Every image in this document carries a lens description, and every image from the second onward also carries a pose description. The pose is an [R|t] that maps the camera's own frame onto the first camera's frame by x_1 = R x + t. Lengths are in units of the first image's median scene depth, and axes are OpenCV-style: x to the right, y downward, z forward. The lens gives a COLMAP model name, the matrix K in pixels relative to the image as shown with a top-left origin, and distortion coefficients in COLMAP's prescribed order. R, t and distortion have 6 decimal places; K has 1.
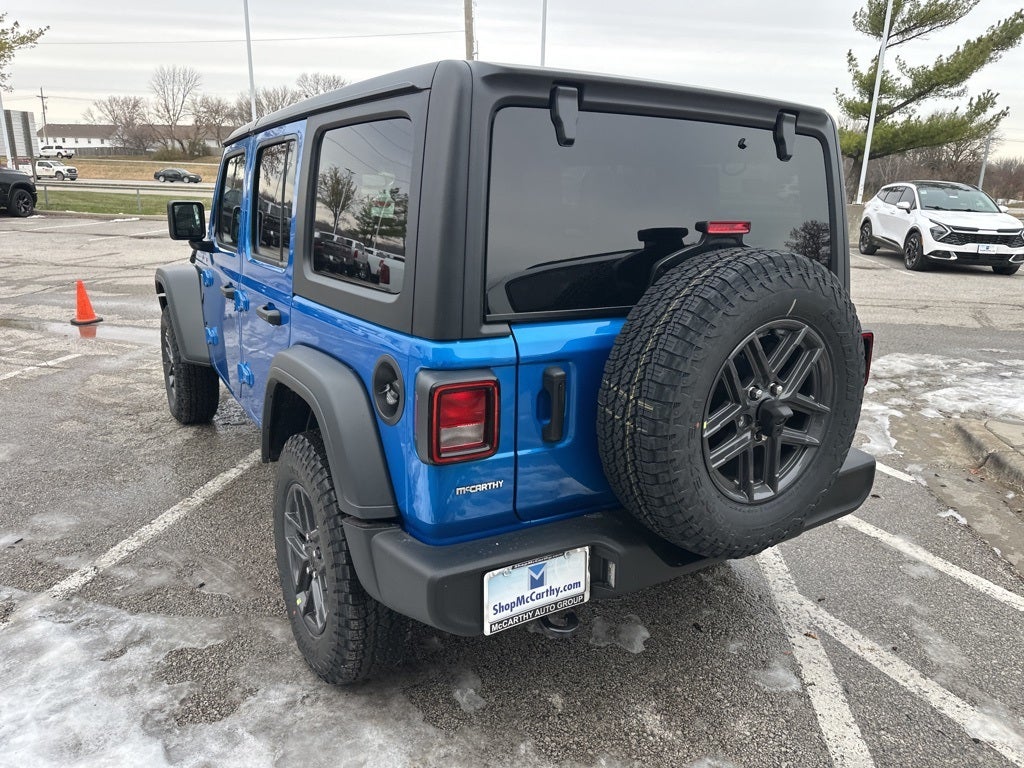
lens RADIAL K [[726.5, 0, 509.1], [0, 726.5, 376.1], [0, 0, 1]] dist [0.019858, -0.026635]
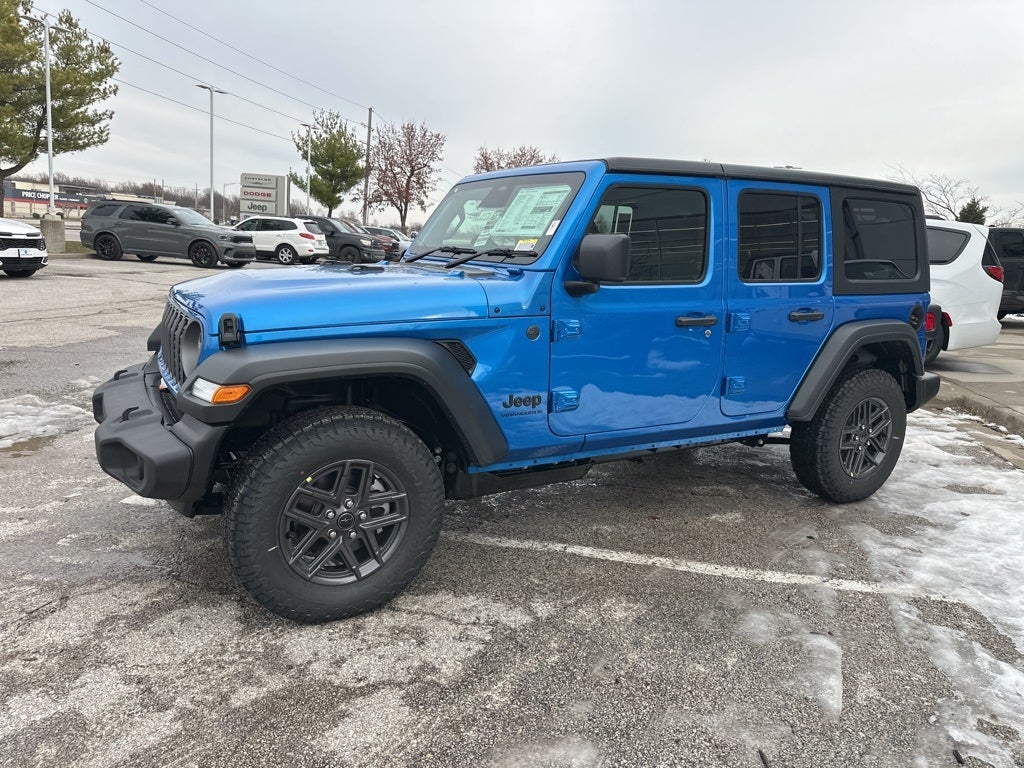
lens RADIAL K [[716.7, 0, 508.9], [0, 716.7, 378.9], [0, 0, 1]] dist [0.041532, -0.046461]
pose [[0.026151, -0.212915, 0.976721, -1.854360], [0.200966, 0.958227, 0.203503, -0.393739], [-0.979249, 0.190965, 0.067848, 1.583016]]
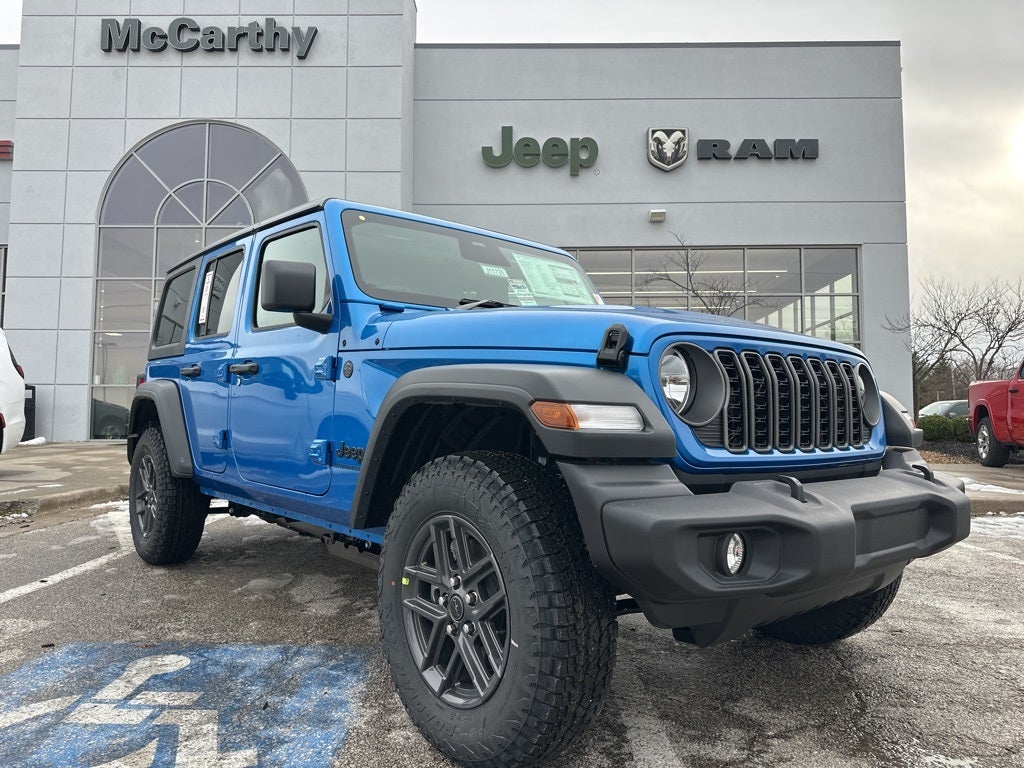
lens RADIAL K [[726.0, 0, 512.1], [0, 726.0, 379.8], [0, 0, 1]] dist [-0.000255, -0.004807]
pose [[-0.988405, -0.044860, -0.145063, -0.216010], [-0.072596, 0.978710, 0.191980, -0.485366], [0.133362, 0.200285, -0.970619, 2.979776]]
